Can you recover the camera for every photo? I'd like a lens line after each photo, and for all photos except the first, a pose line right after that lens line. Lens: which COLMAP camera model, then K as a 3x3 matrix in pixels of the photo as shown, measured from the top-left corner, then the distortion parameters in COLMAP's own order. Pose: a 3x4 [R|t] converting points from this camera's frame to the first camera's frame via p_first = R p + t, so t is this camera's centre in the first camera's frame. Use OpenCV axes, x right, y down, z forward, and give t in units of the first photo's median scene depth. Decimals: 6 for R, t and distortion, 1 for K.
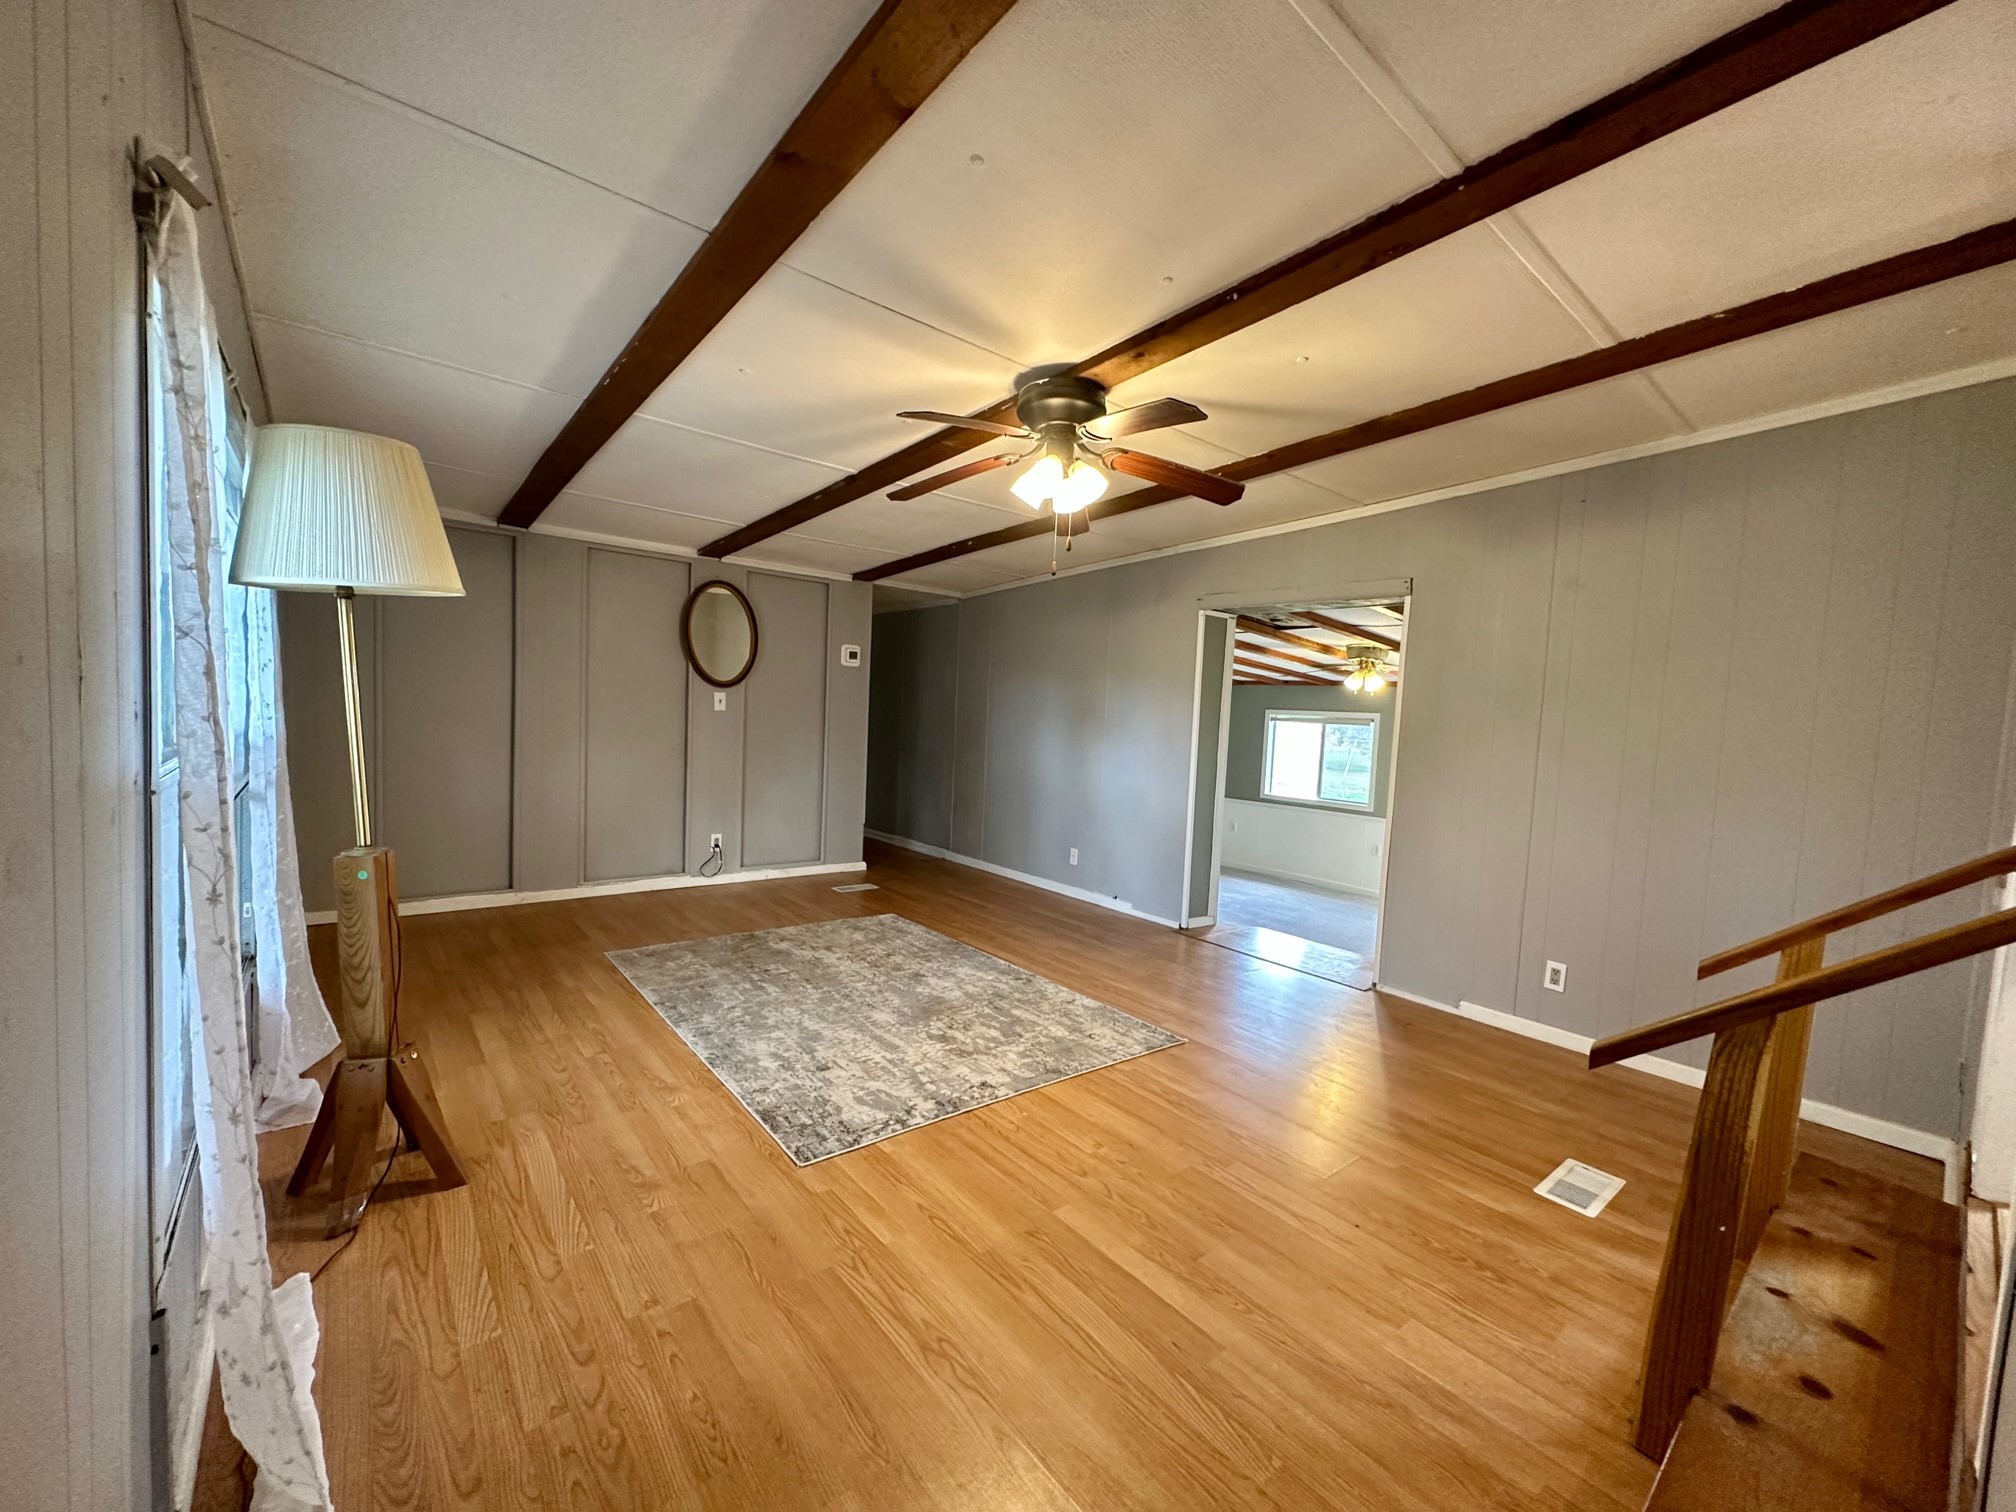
lens RADIAL K [[805.4, 0, 999.9], [0, 805.4, 768.7], [0, 0, 1]] dist [-0.002671, 0.000803]
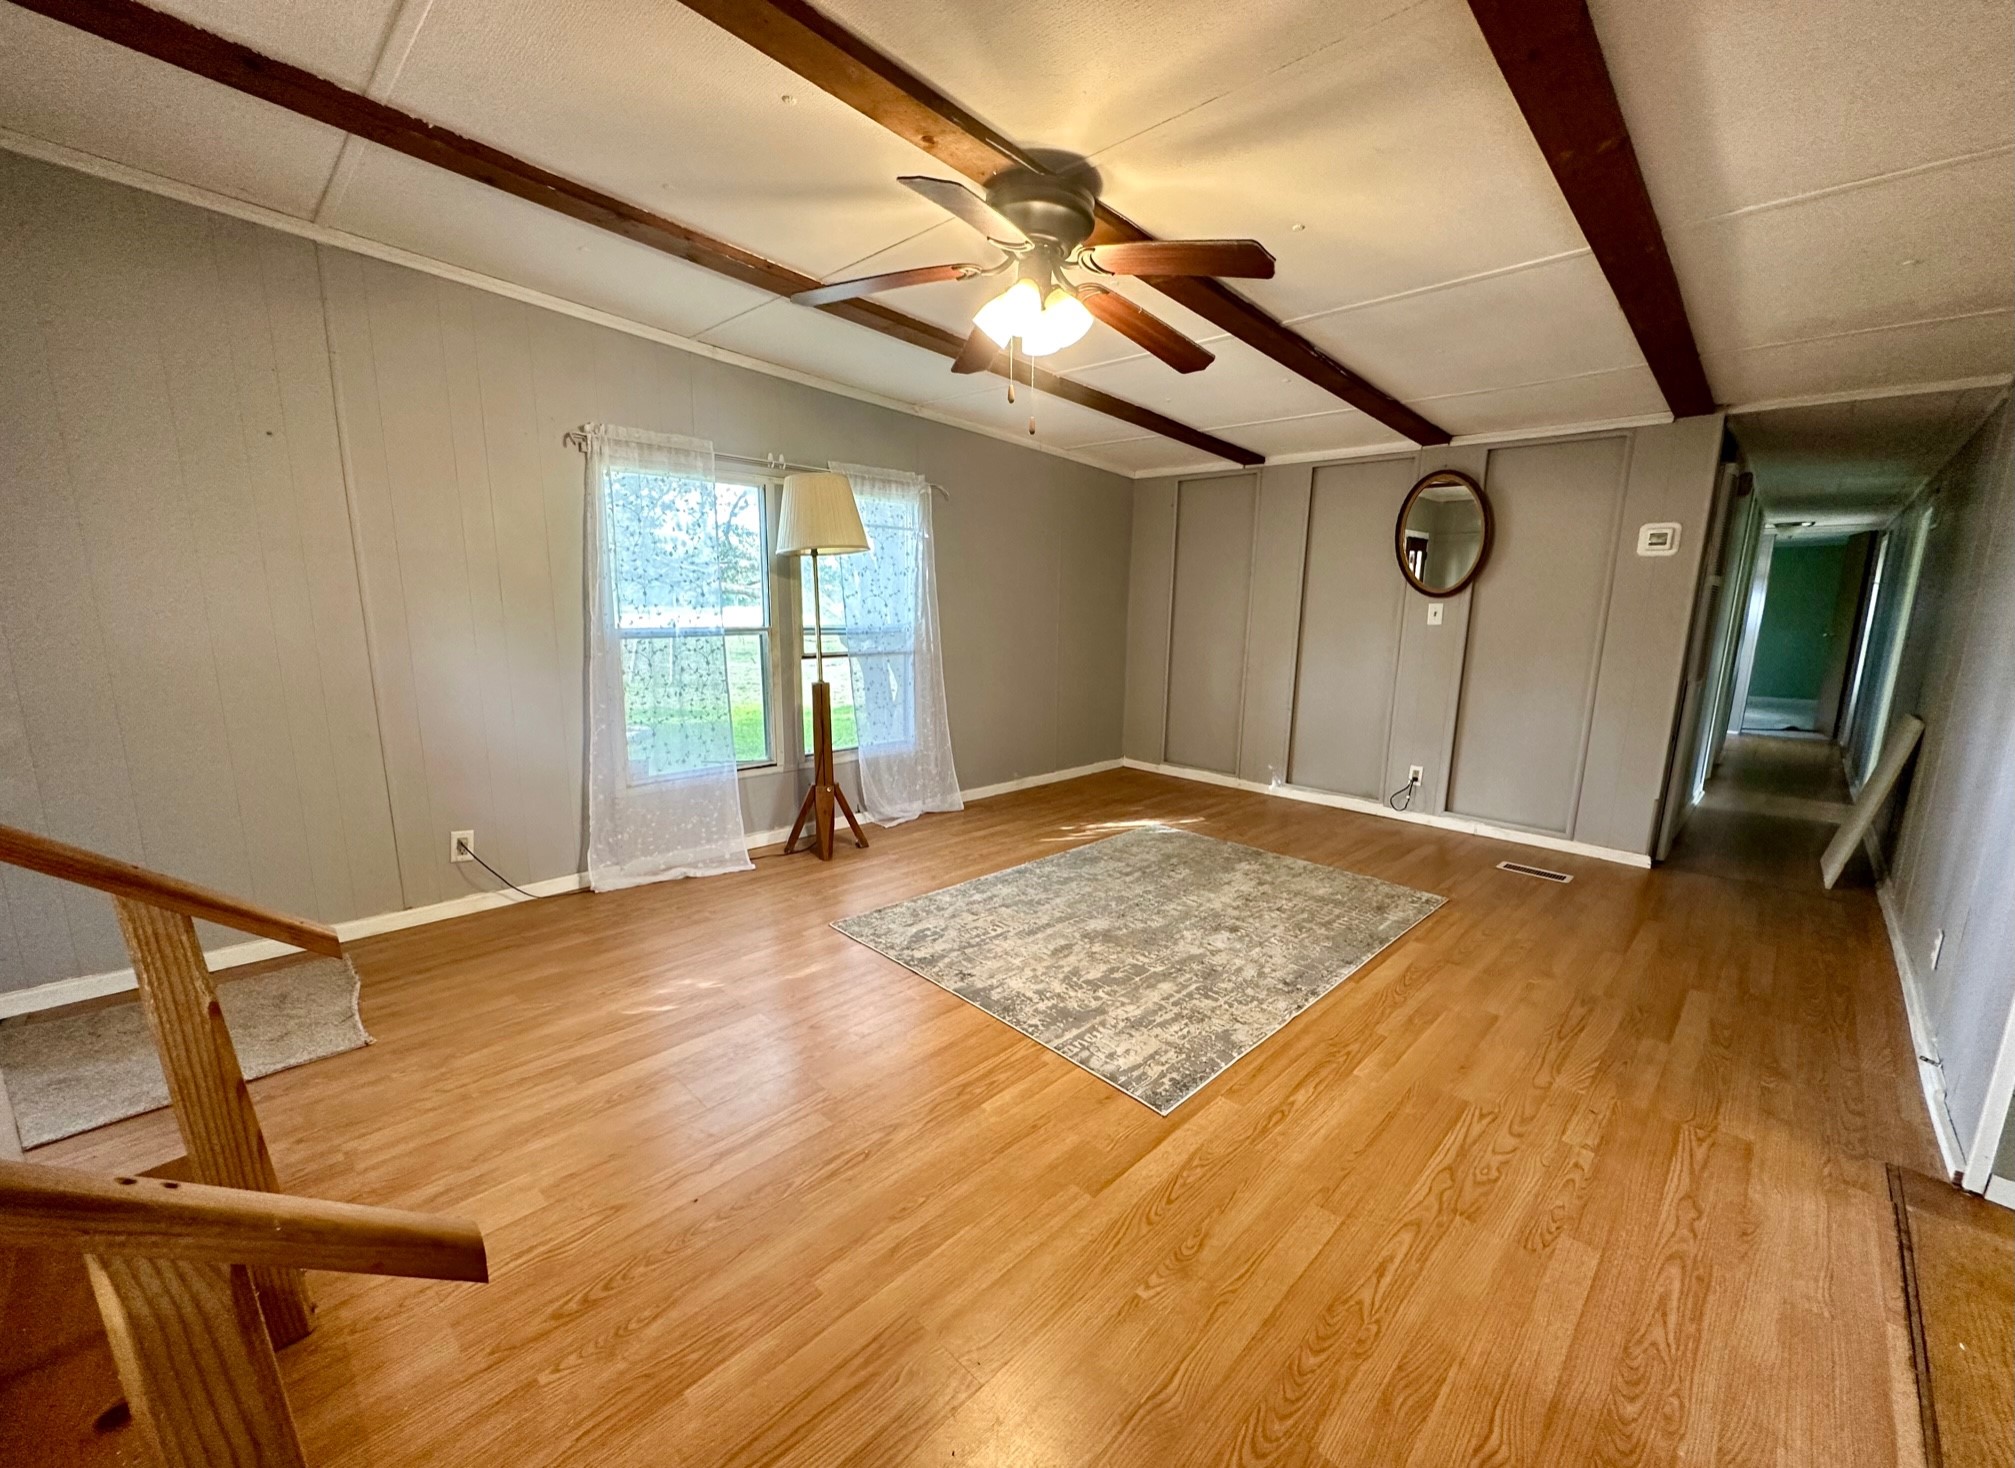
lens RADIAL K [[807.4, 0, 1003.1], [0, 807.4, 743.9], [0, 0, 1]] dist [-0.003231, 0.000361]
pose [[0.104819, 0.132114, -0.985677, 0.691082], [-0.085341, 0.988676, 0.123441, -0.019317], [0.990823, 0.071180, 0.114907, 0.659533]]
